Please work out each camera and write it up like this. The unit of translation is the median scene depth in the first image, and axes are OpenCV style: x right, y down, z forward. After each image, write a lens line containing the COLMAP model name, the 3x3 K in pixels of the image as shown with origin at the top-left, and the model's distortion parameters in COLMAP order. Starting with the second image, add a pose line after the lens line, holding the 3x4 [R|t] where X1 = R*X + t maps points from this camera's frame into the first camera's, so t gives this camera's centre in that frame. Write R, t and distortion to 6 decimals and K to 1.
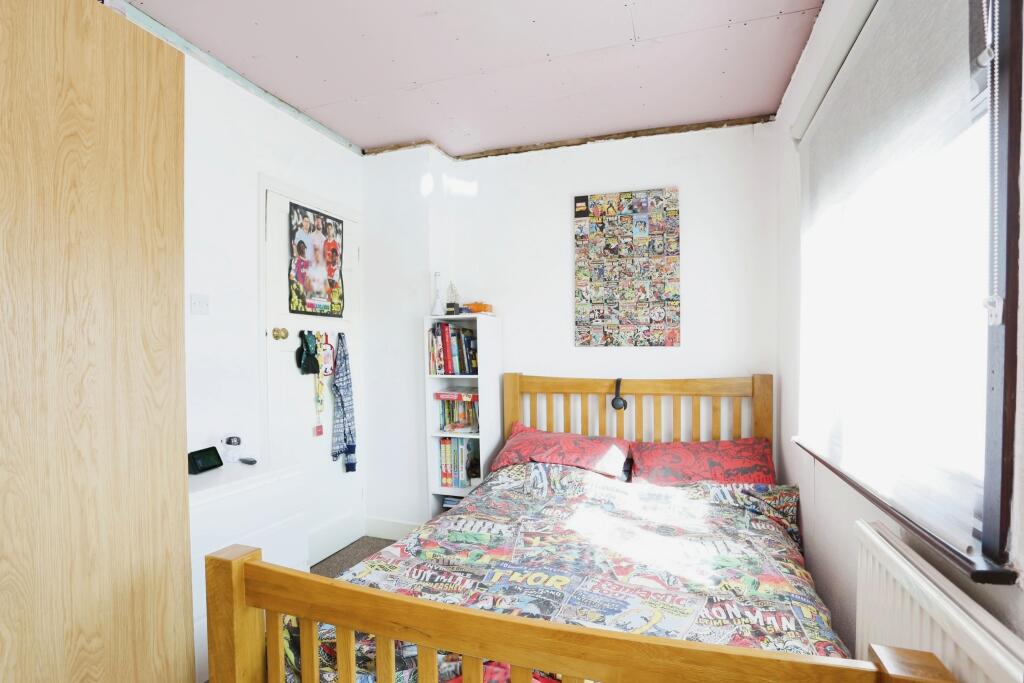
lens RADIAL K [[517.5, 0, 512.0], [0, 517.5, 341.5], [0, 0, 1]] dist [-0.000647, 0.000009]
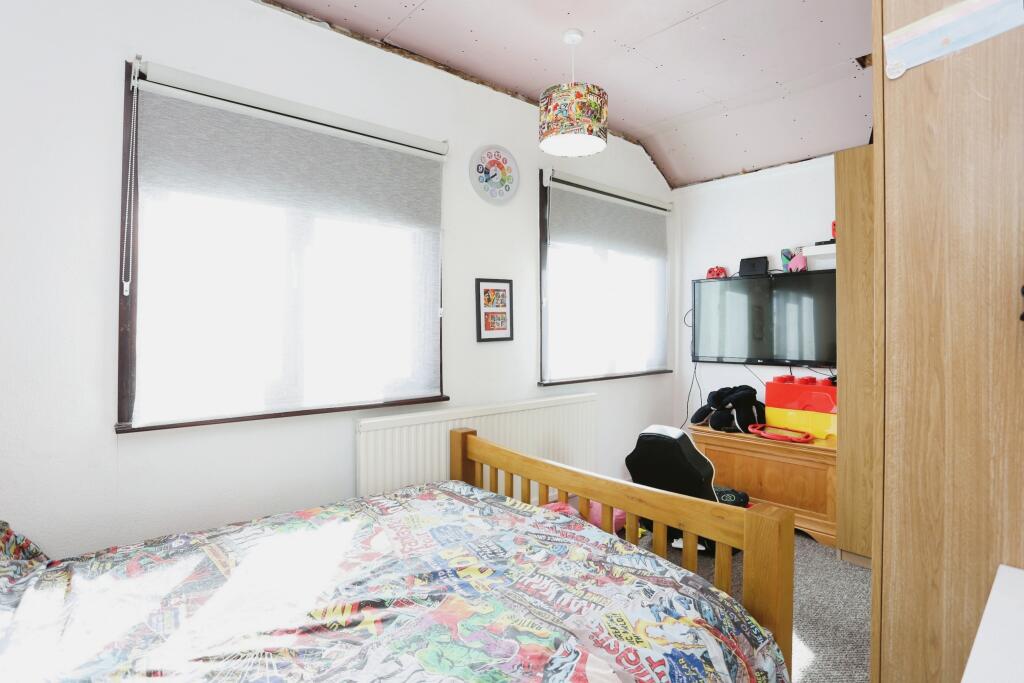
lens RADIAL K [[517.5, 0, 512.0], [0, 517.5, 341.5], [0, 0, 1]] dist [-0.000647, 0.000009]
pose [[-0.856401, -0.007659, 0.516255, -0.482634], [-0.004082, 0.999959, 0.008062, 0.058858], [-0.516296, 0.004797, -0.856397, 1.711582]]
